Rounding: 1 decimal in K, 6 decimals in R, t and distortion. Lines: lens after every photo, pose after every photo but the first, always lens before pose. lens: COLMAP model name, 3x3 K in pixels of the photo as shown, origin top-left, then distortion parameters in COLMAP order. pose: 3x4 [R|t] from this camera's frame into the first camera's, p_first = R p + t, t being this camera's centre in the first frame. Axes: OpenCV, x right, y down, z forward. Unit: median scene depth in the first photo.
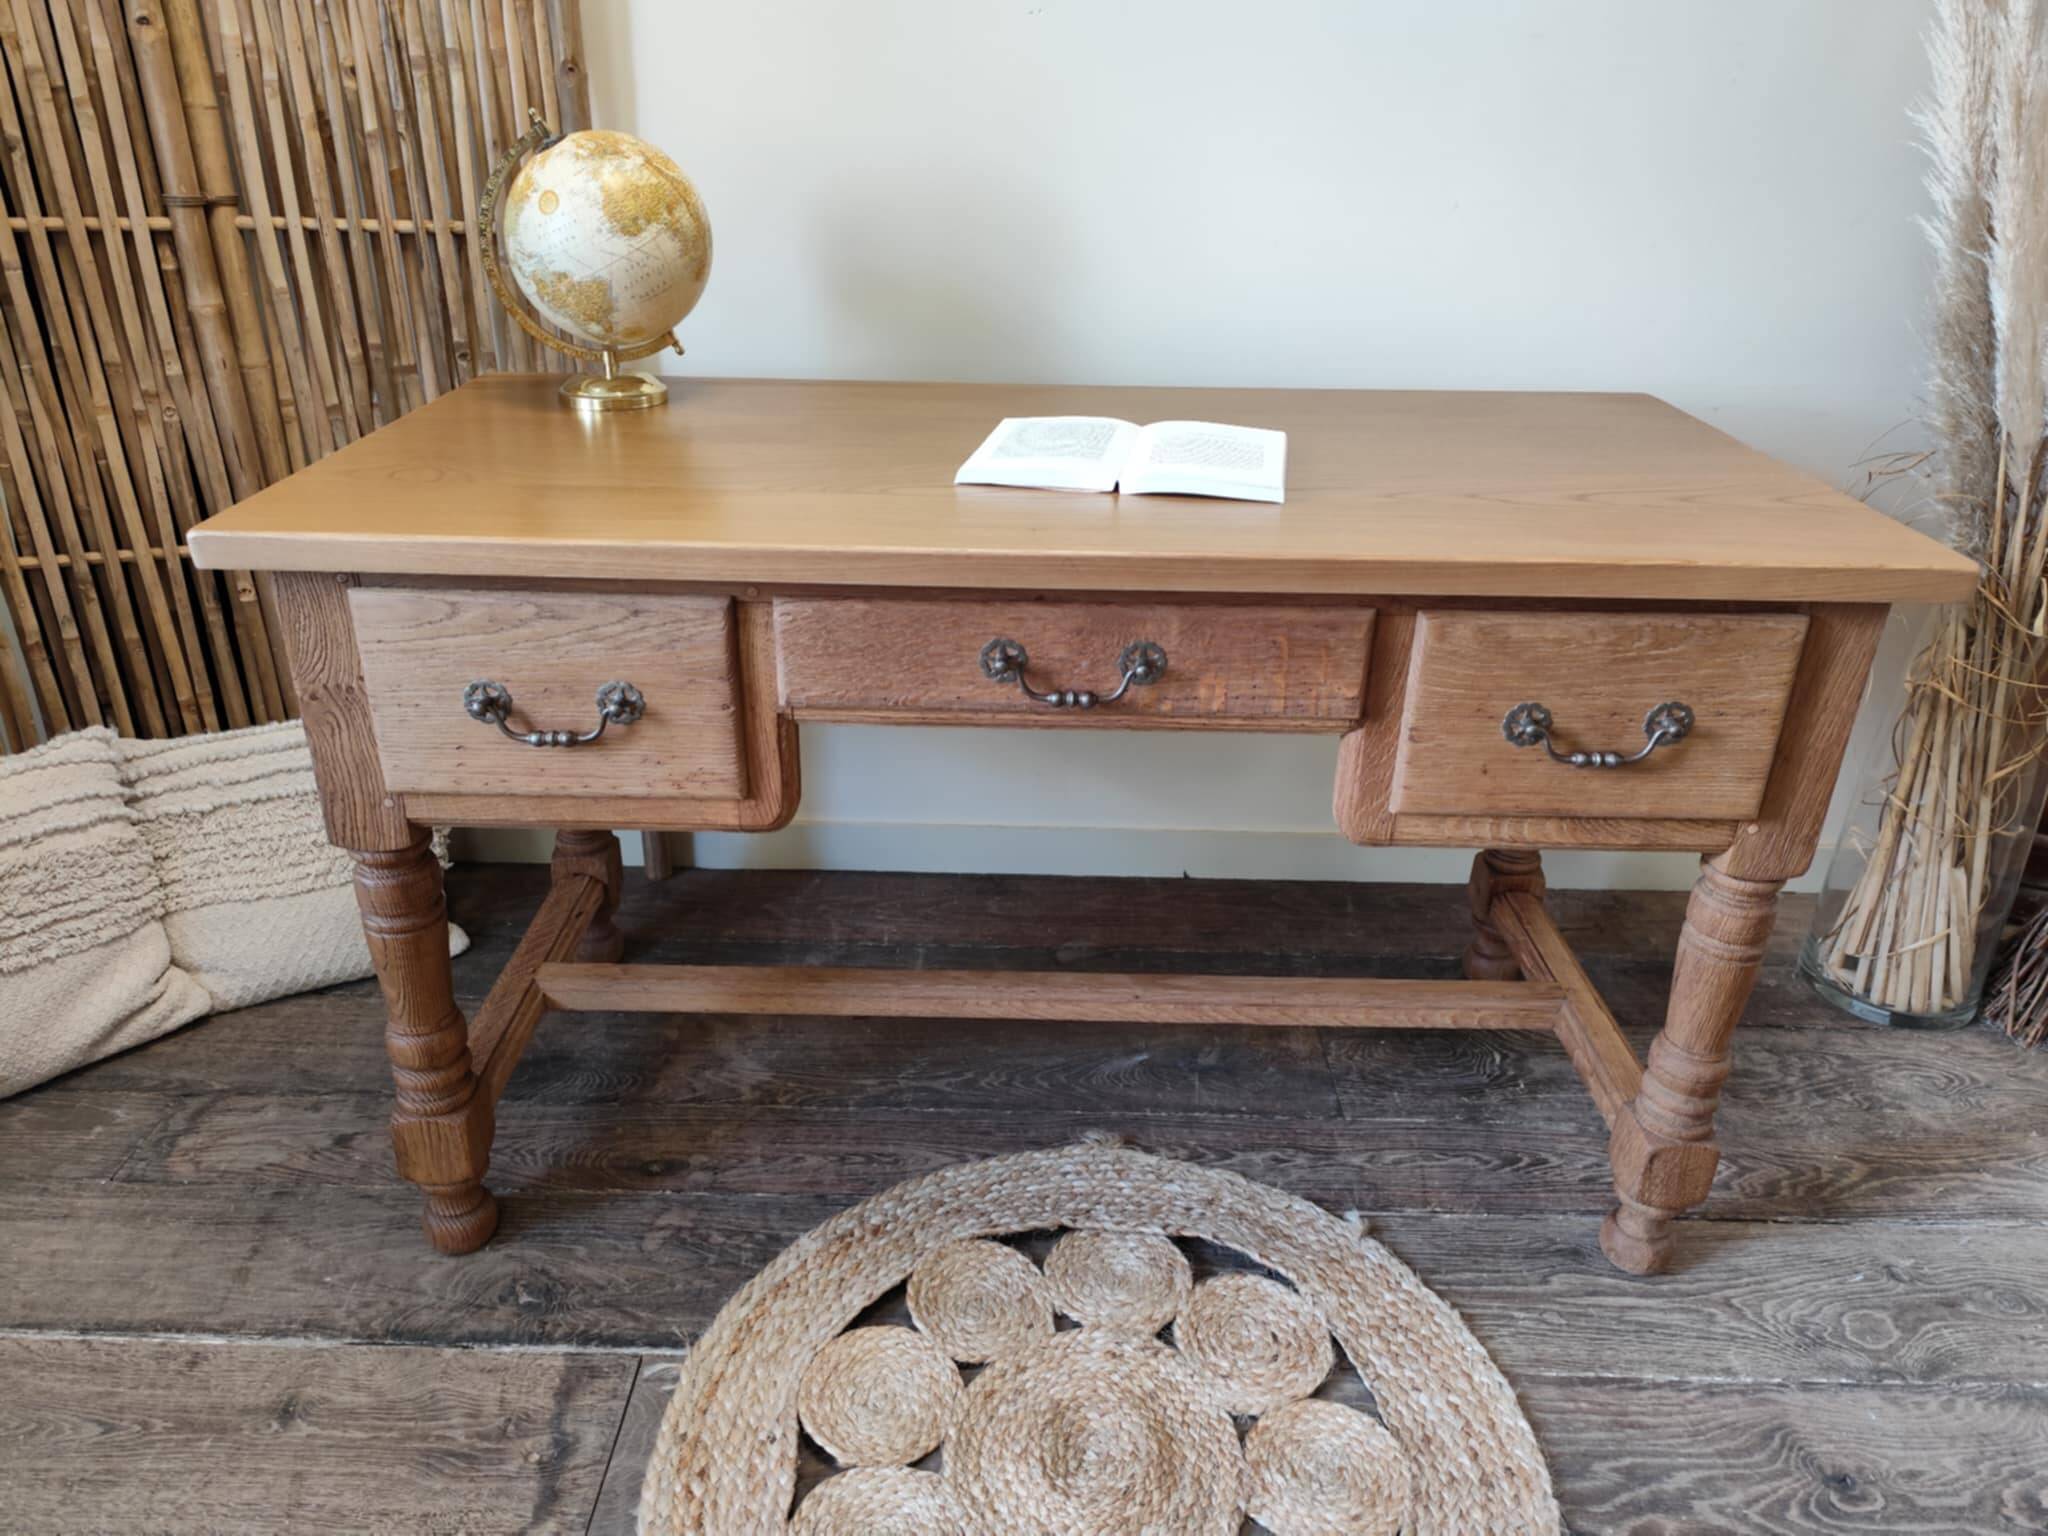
lens RADIAL K [[1397.1, 0, 1014.7], [0, 1397.1, 763.6], [0, 0, 1]] dist [0.025584, -0.029790]
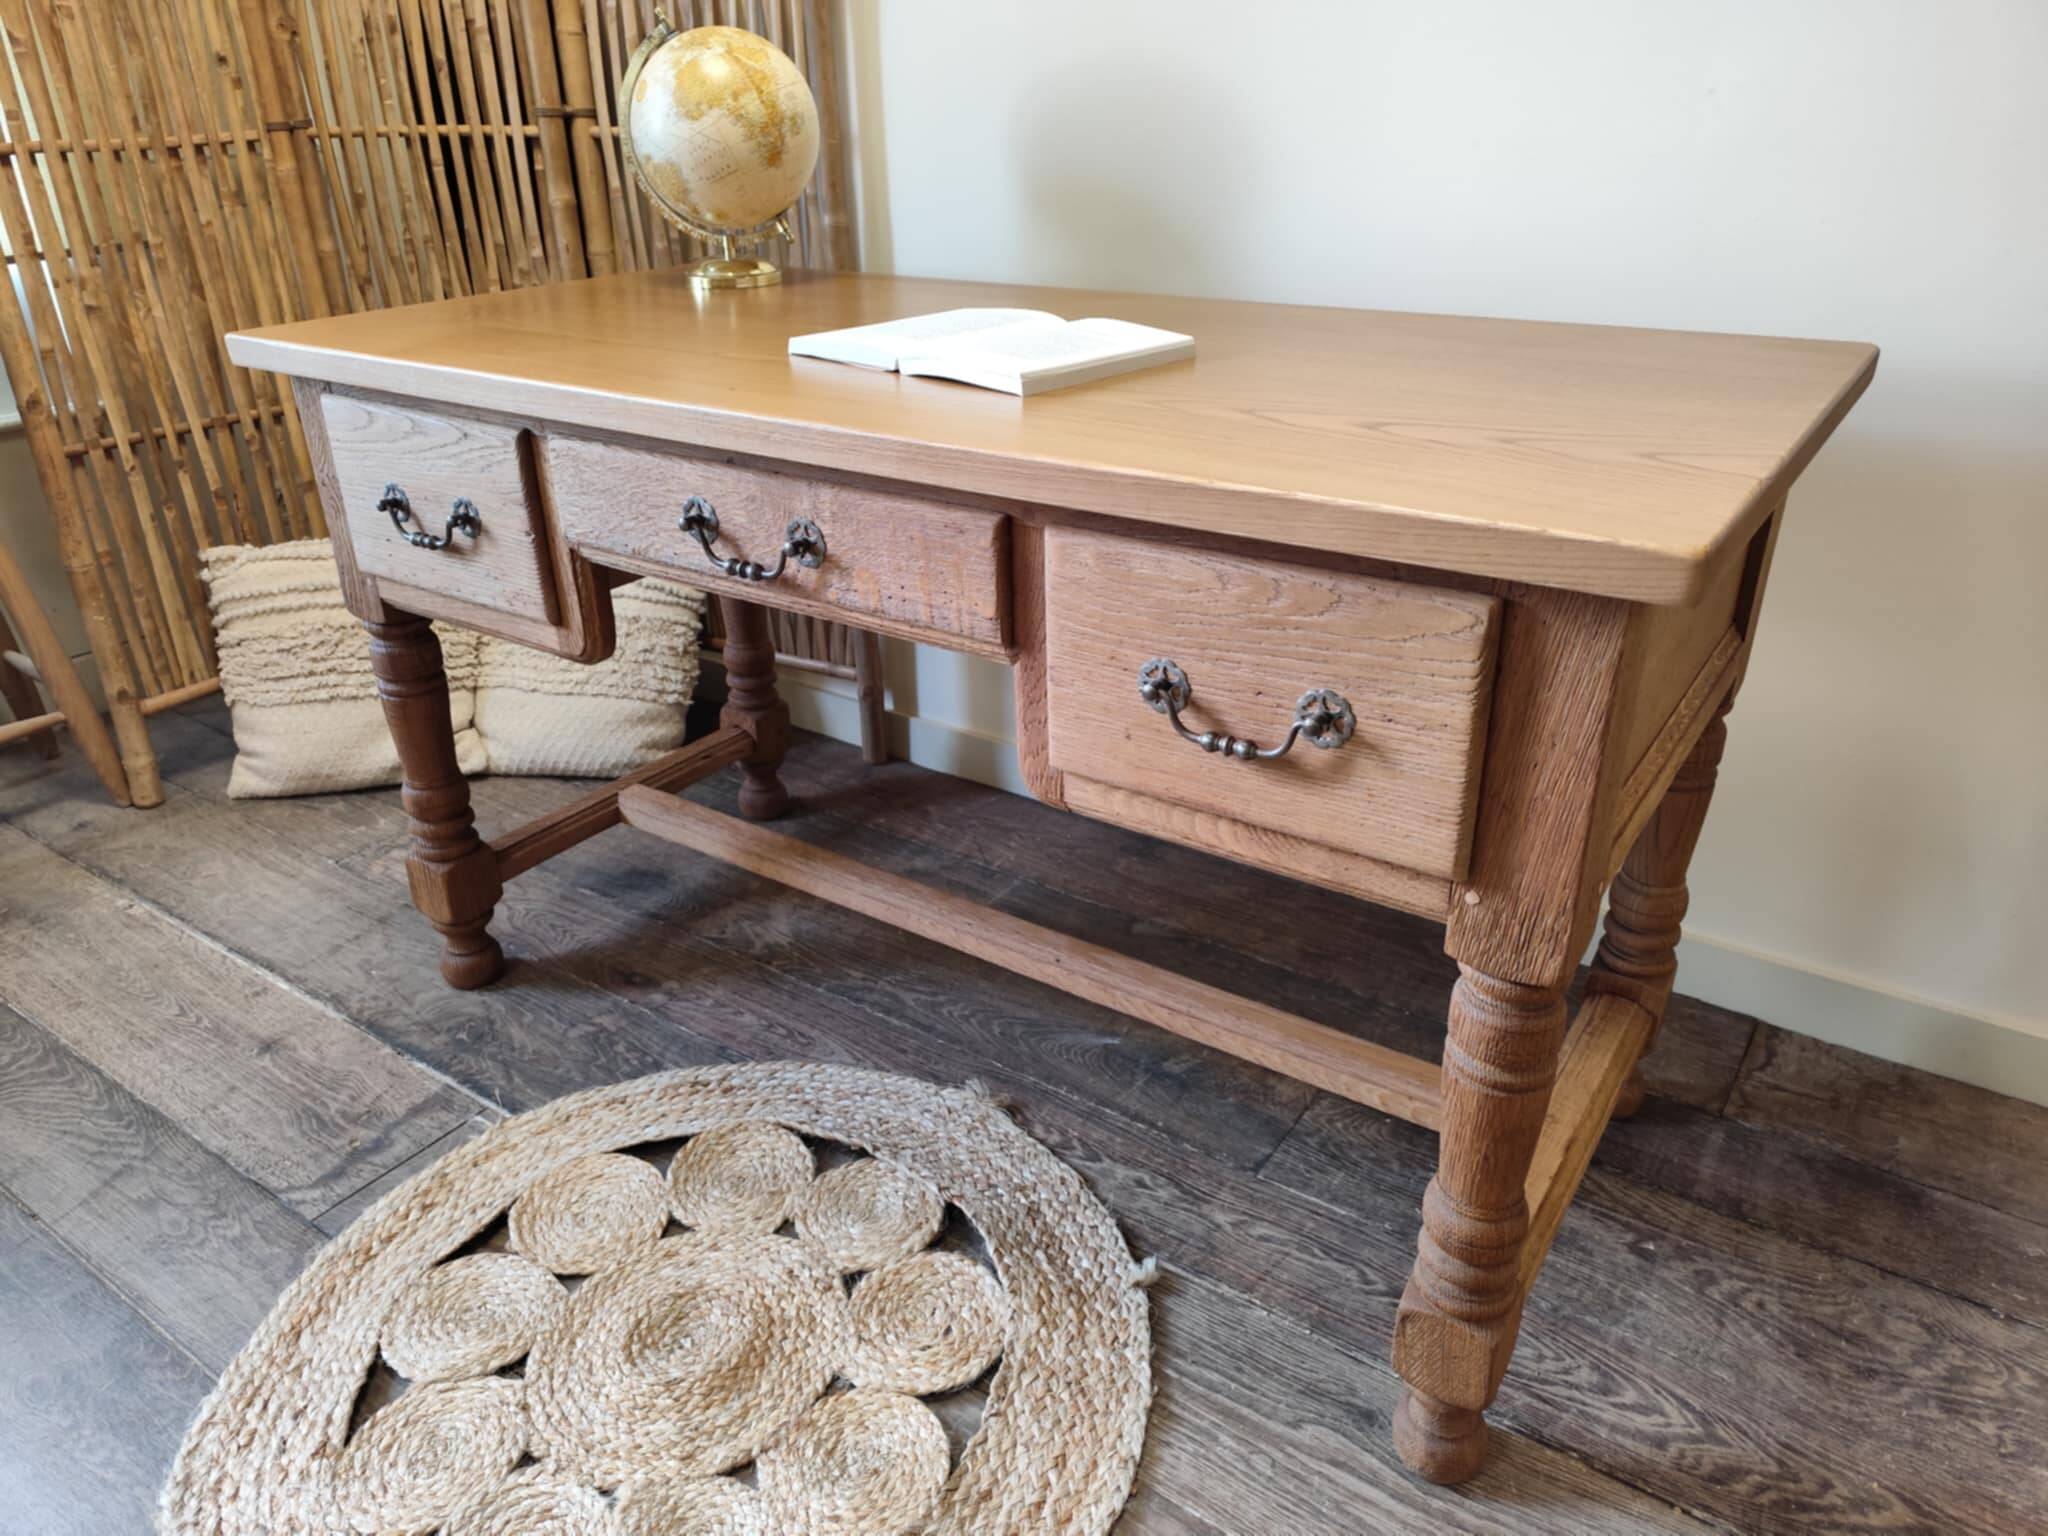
lens RADIAL K [[1400.5, 0, 1030.7], [0, 1400.5, 769.2], [0, 0, 1]] dist [0.022423, -0.028001]
pose [[0.832061, 0.217964, -0.510066, 0.604388], [-0.214787, 0.974427, 0.066019, -0.014887], [0.511411, 0.054624, 0.857598, 0.227753]]
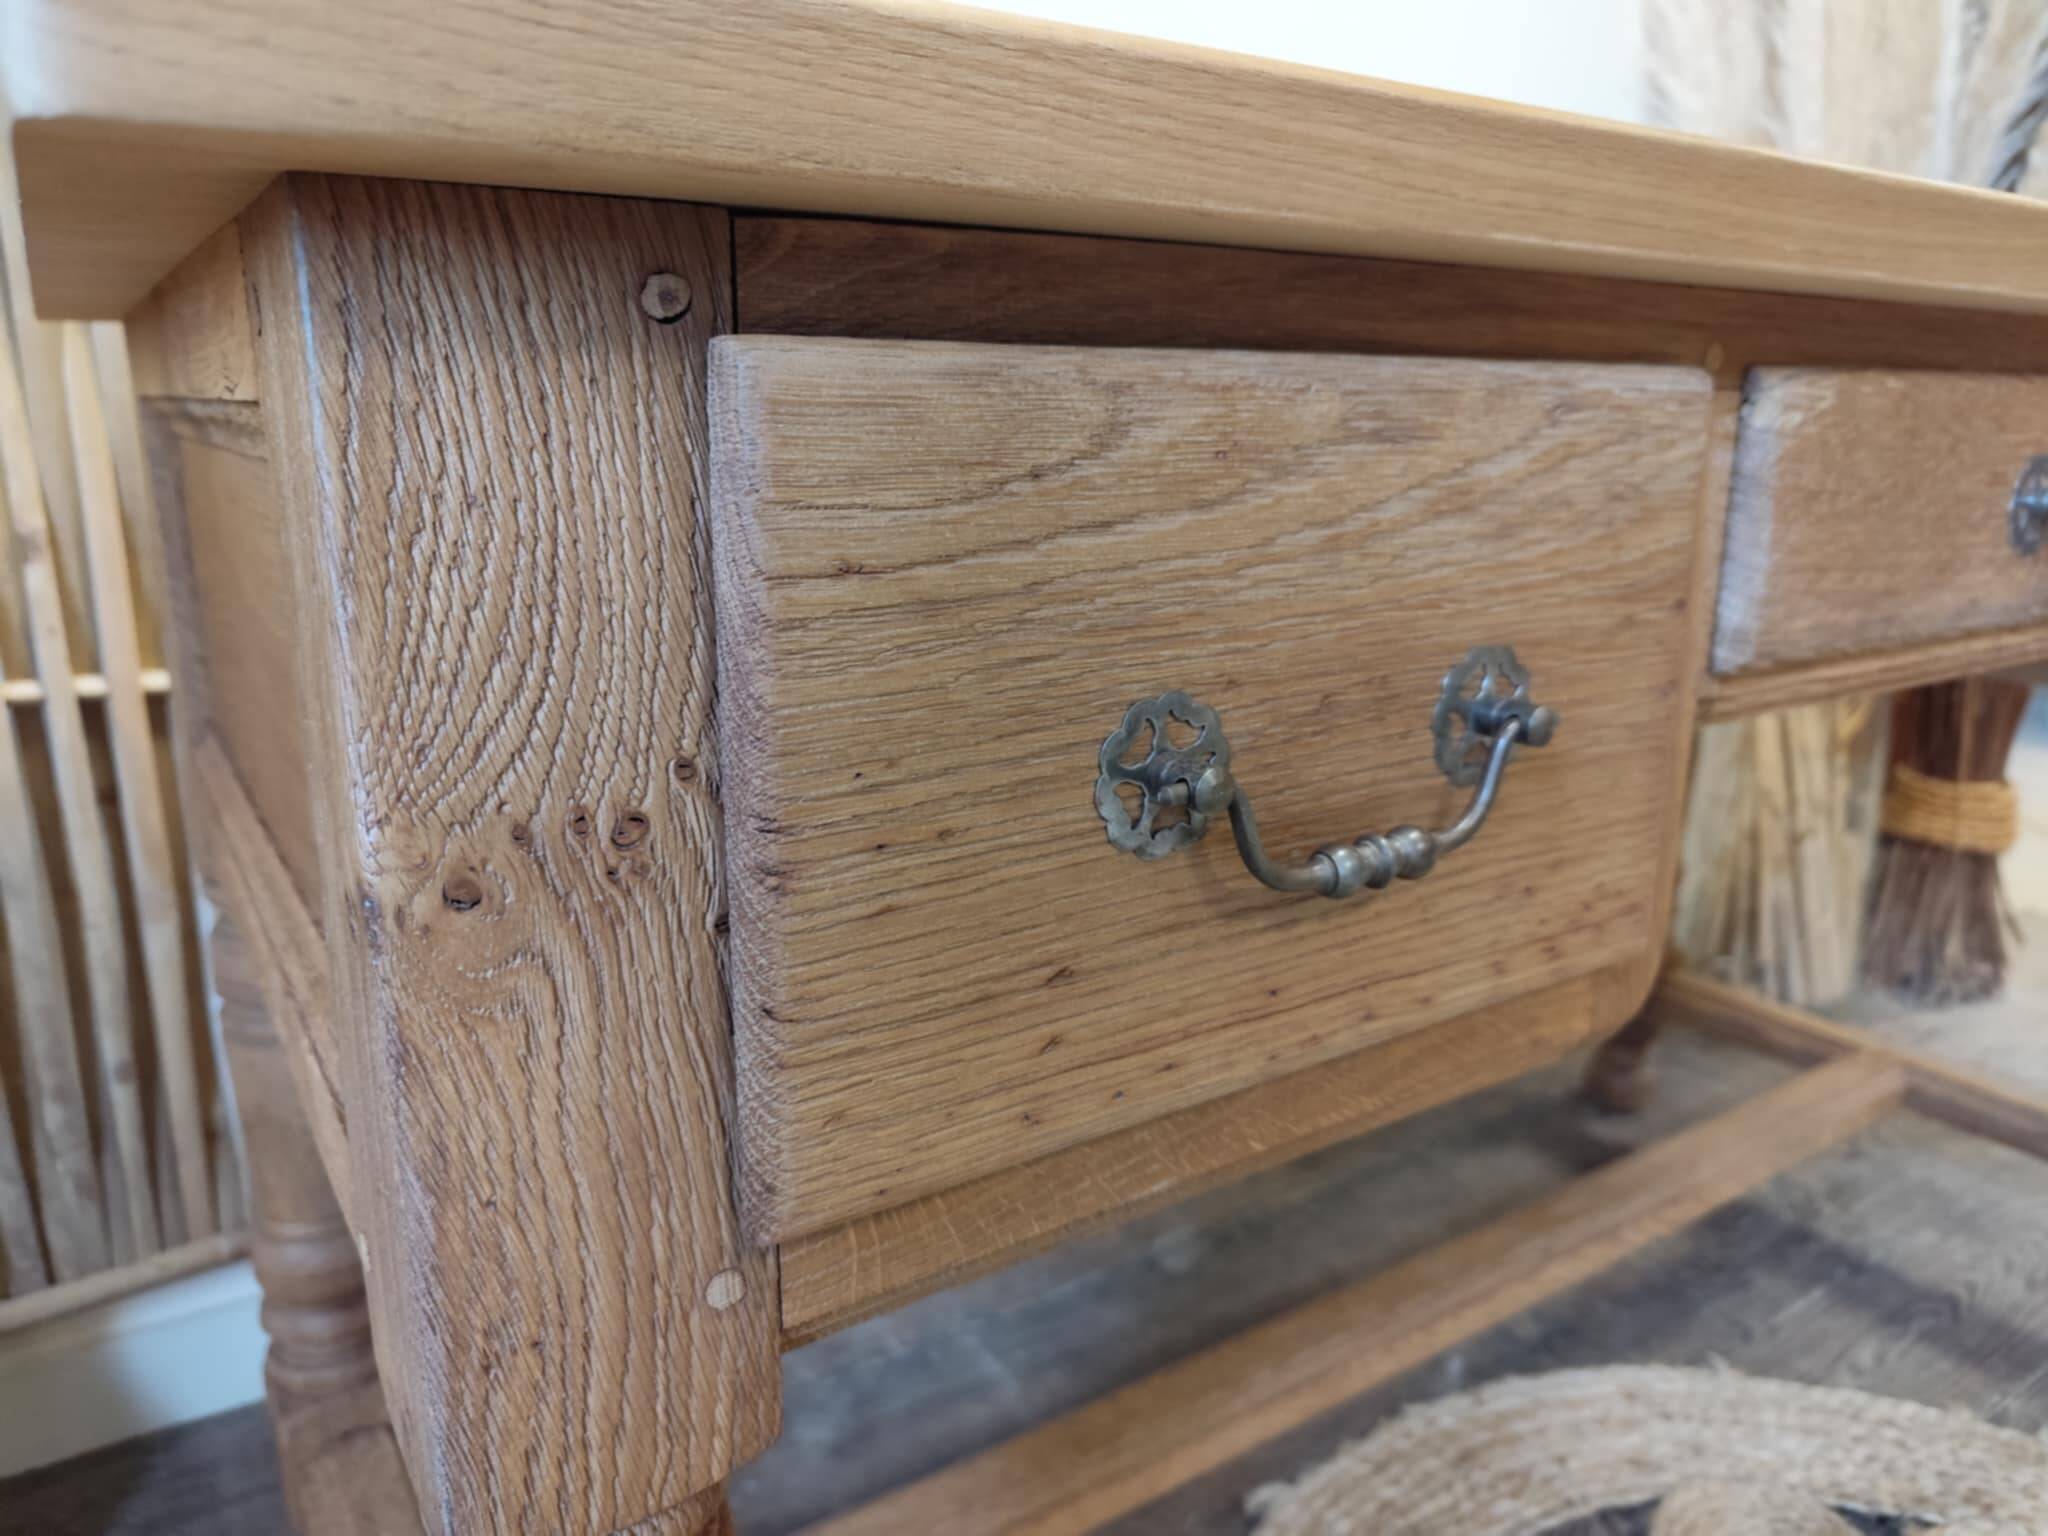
lens RADIAL K [[1403.9, 0, 1027.8], [0, 1403.9, 771.7], [0, 0, 1]] dist [0.021300, -0.027866]
pose [[0.831817, -0.152268, 0.533756, -0.459389], [0.254555, 0.959196, -0.123067, -0.013993], [-0.493237, 0.238240, 0.836636, 0.655456]]
